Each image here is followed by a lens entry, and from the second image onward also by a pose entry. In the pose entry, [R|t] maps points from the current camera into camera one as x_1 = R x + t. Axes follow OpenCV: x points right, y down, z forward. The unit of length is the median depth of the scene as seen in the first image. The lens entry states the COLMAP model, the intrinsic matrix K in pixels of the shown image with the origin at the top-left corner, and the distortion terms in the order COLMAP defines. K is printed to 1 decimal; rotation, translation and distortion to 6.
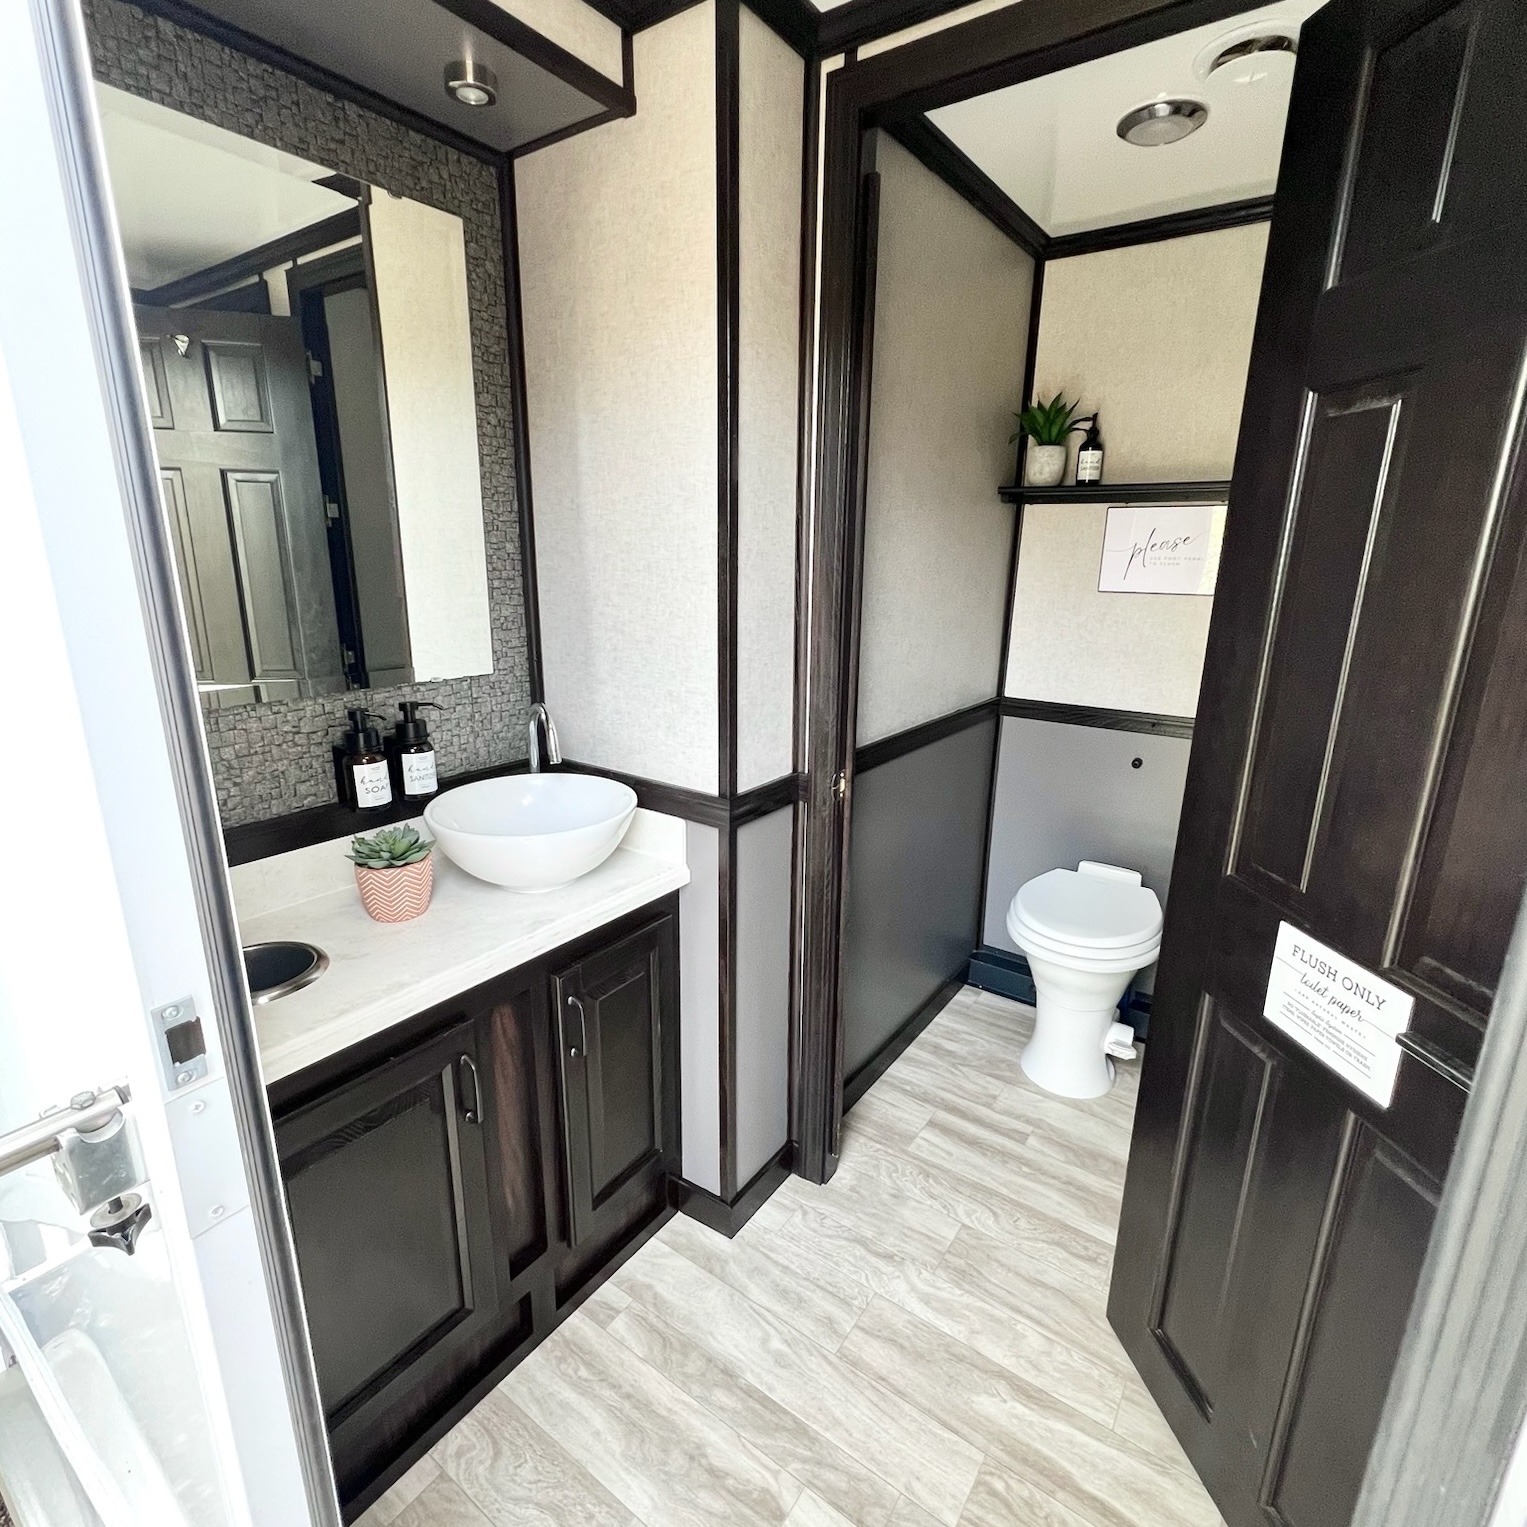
lens RADIAL K [[810.8, 0, 763.5], [0, 810.8, 763.5], [0, 0, 1]] dist [0.001874, 0.001412]
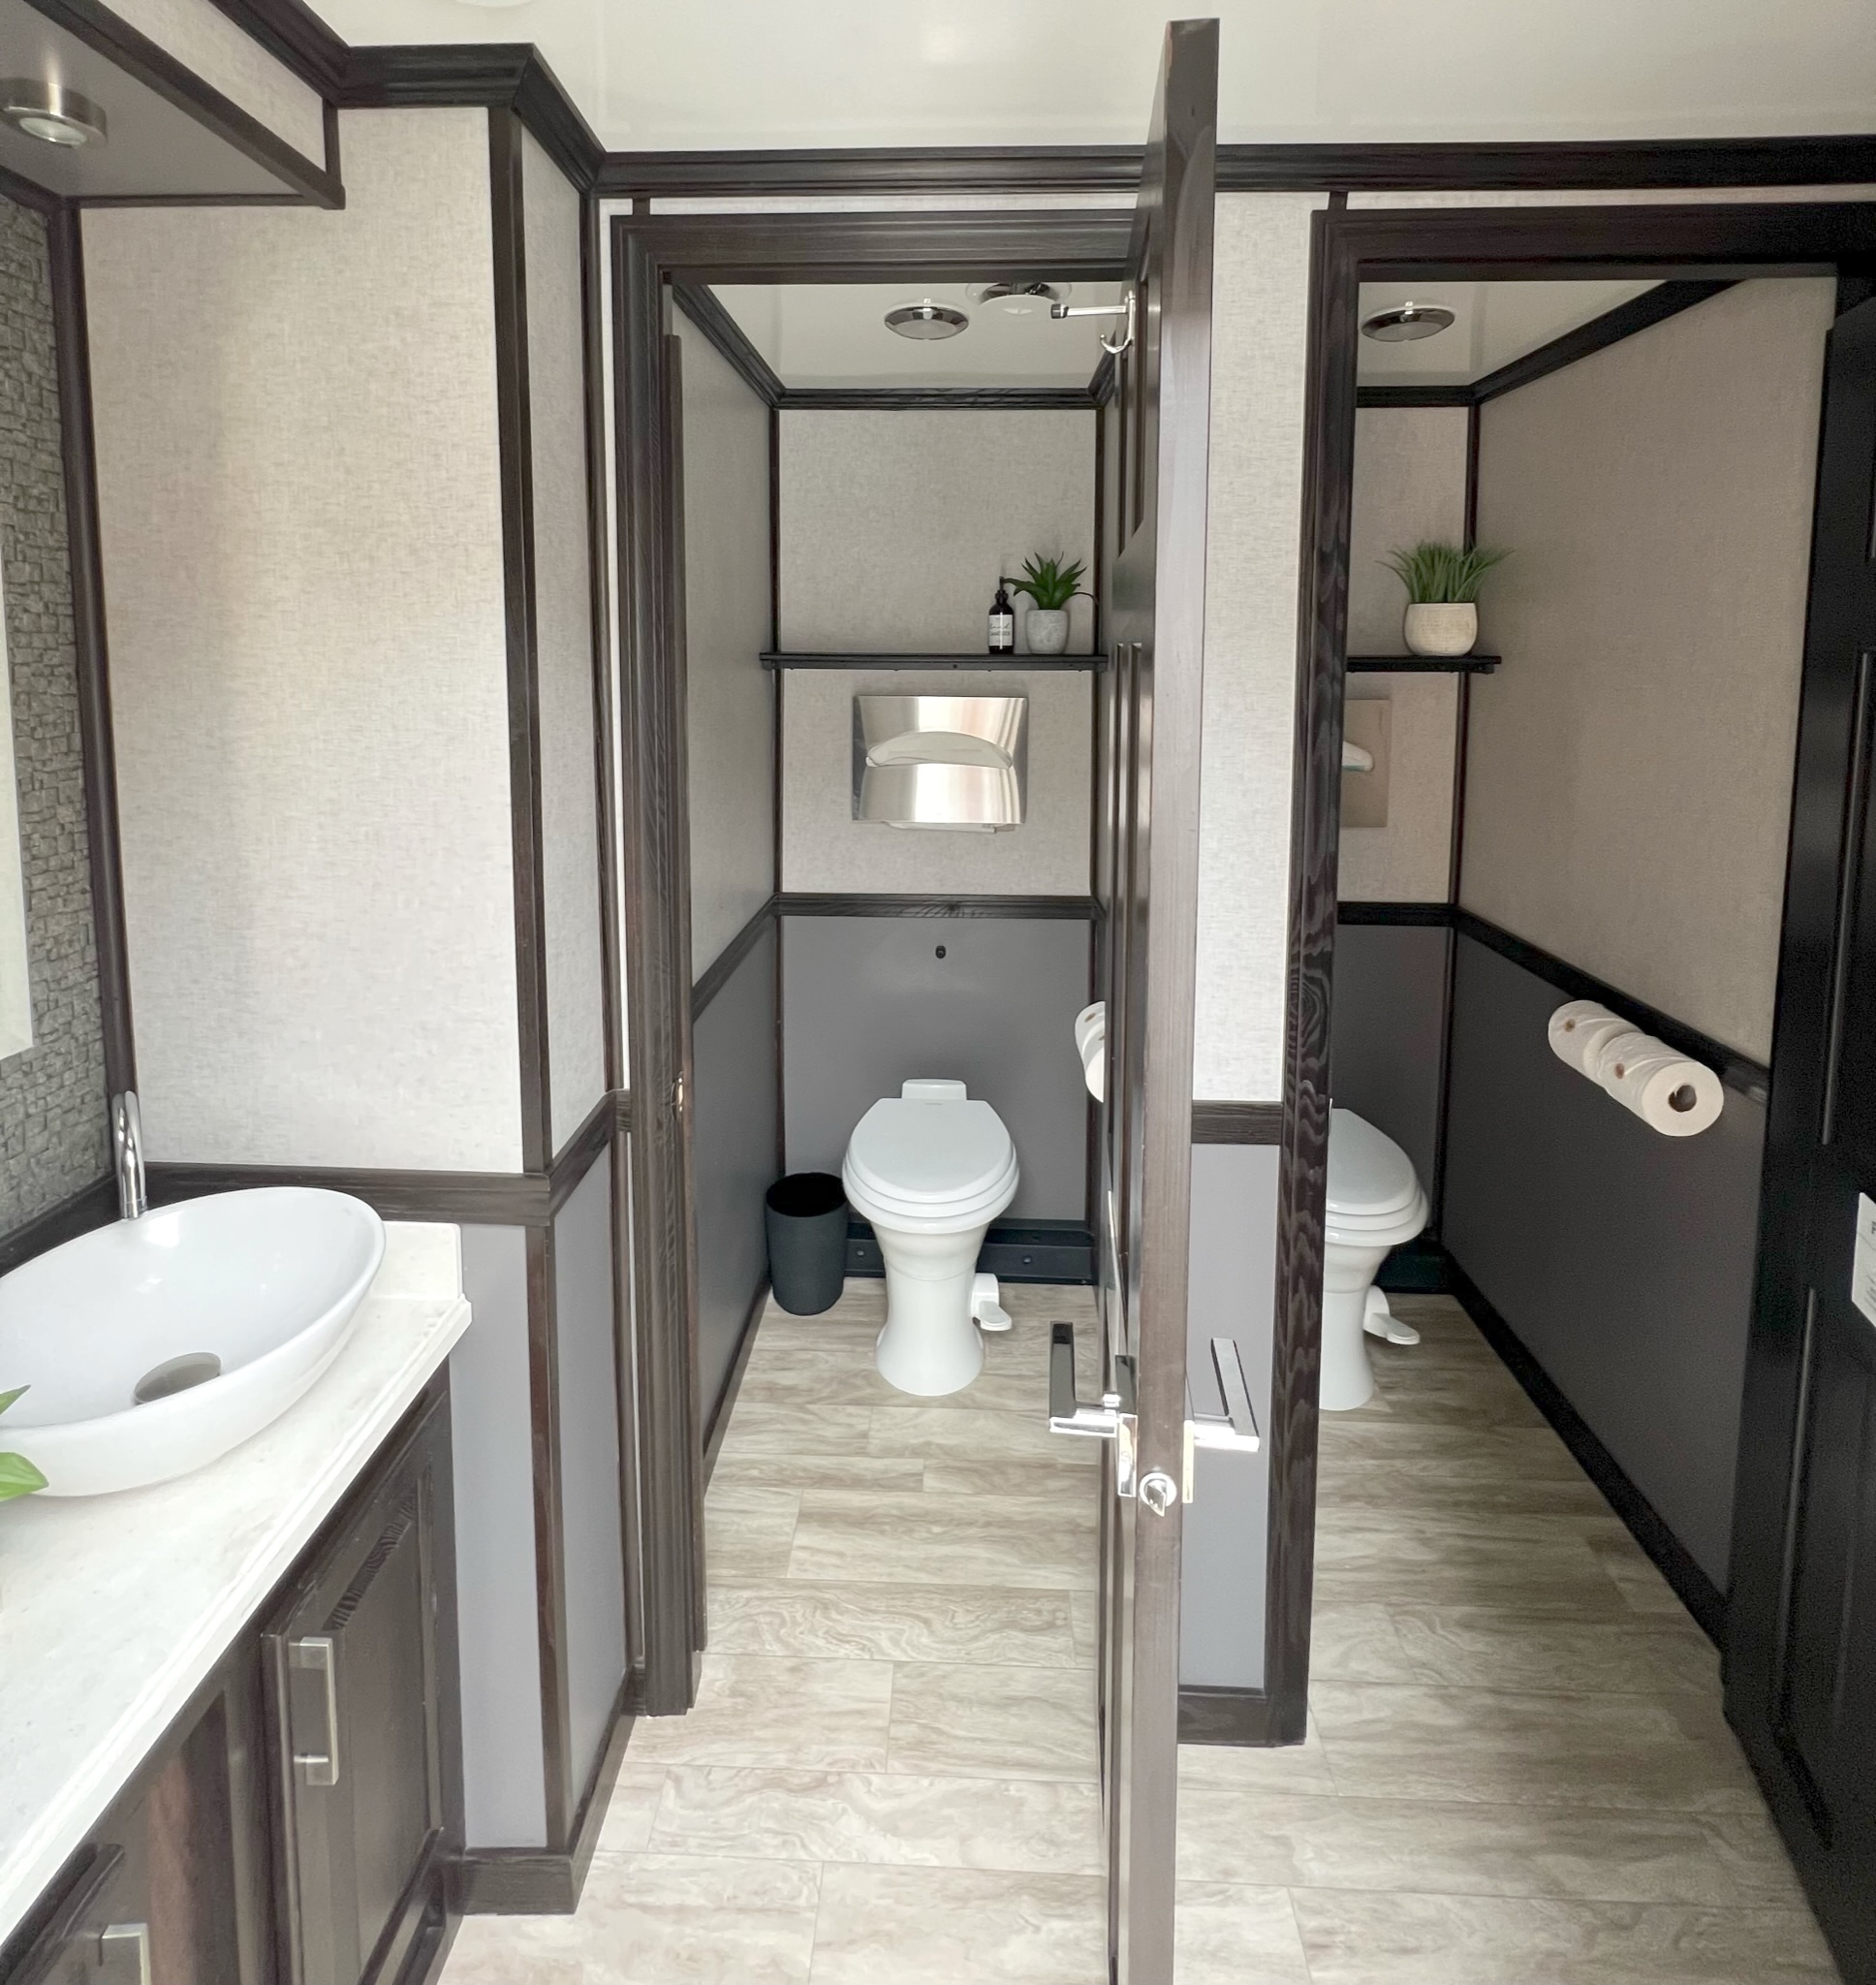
lens RADIAL K [[992.8, 0, 935.3], [0, 992.8, 732.1], [0, 0, 1]] dist [-0.000485, 0.001207]
pose [[0.835695, -0.053221, 0.546609, -0.185420], [0.146011, 0.981004, -0.127717, -0.148586], [-0.529428, 0.186543, 0.827591, 0.093944]]
